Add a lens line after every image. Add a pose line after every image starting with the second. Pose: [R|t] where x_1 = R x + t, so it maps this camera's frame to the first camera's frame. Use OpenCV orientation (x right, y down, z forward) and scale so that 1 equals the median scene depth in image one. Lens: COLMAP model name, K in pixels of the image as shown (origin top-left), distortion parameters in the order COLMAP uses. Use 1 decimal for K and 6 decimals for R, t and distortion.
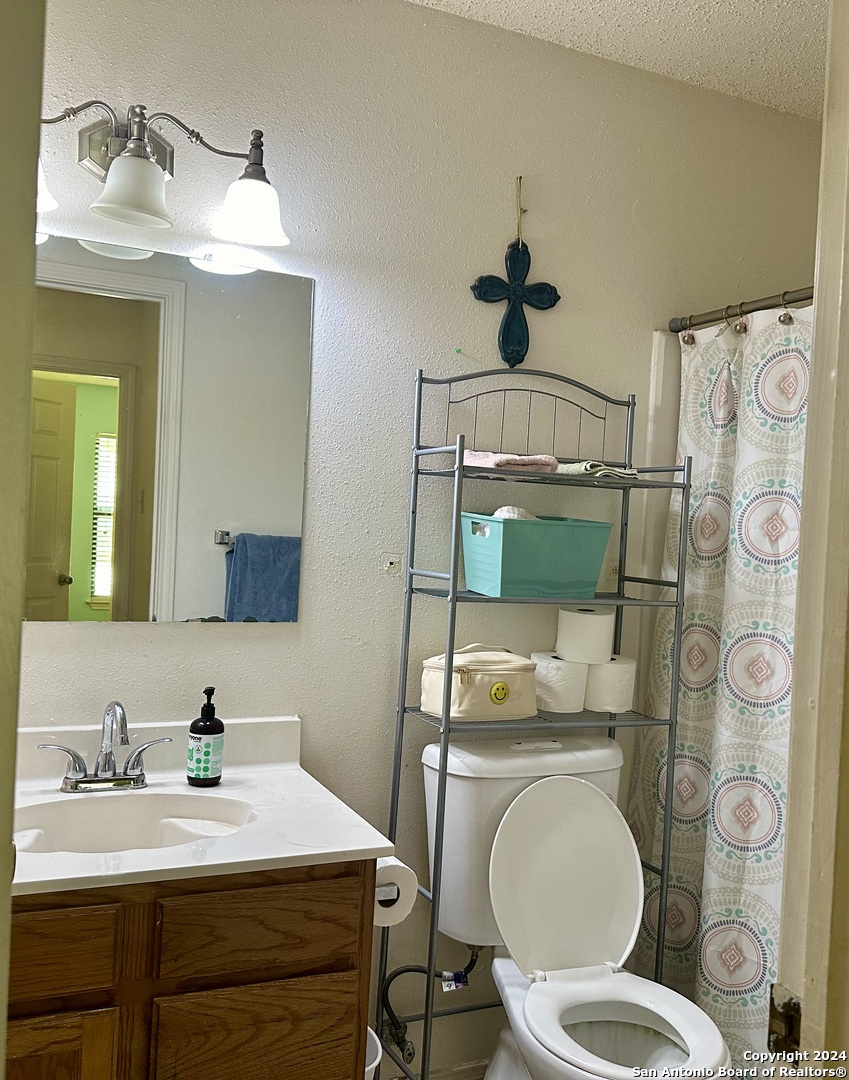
lens RADIAL K [[1090.4, 0, 433.4], [0, 1090.4, 543.9], [0, 0, 1]] dist [0.072478, 0.000000]
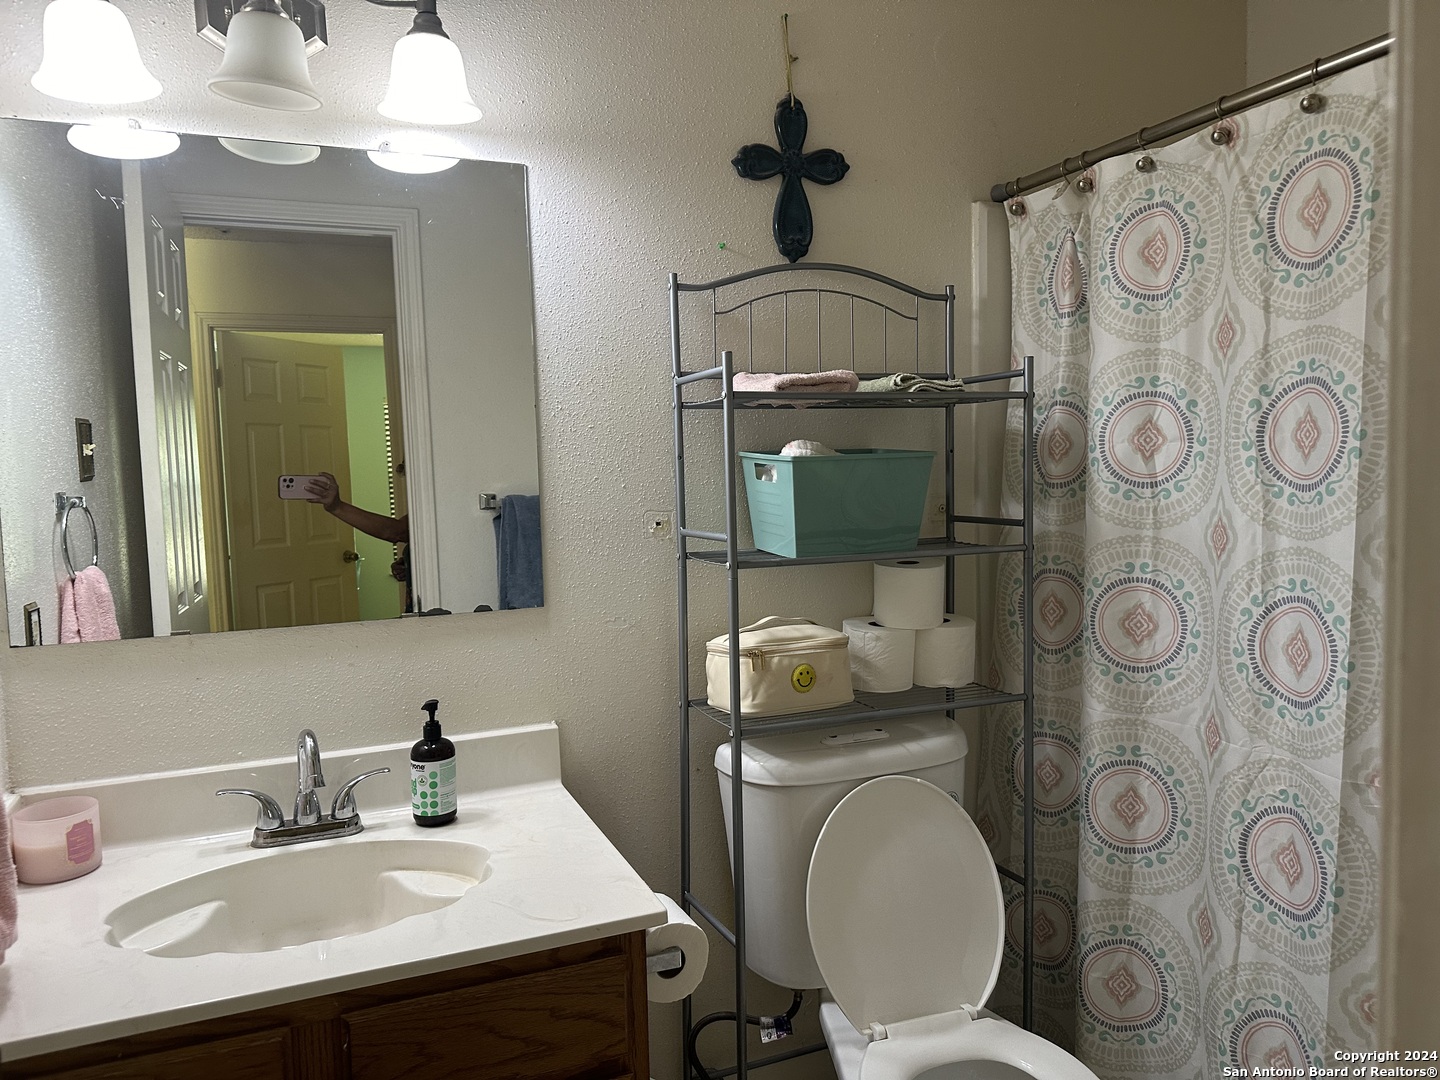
lens RADIAL K [[1010.8, 0, 713.8], [0, 1010.8, 540.0], [0, 0, 1]] dist [0.076871, -0.091676]
pose [[0.995580, -0.074084, -0.057730, 0.044624], [0.077202, 0.995563, 0.053793, -0.006819], [0.053489, -0.058012, 0.996882, 0.268295]]
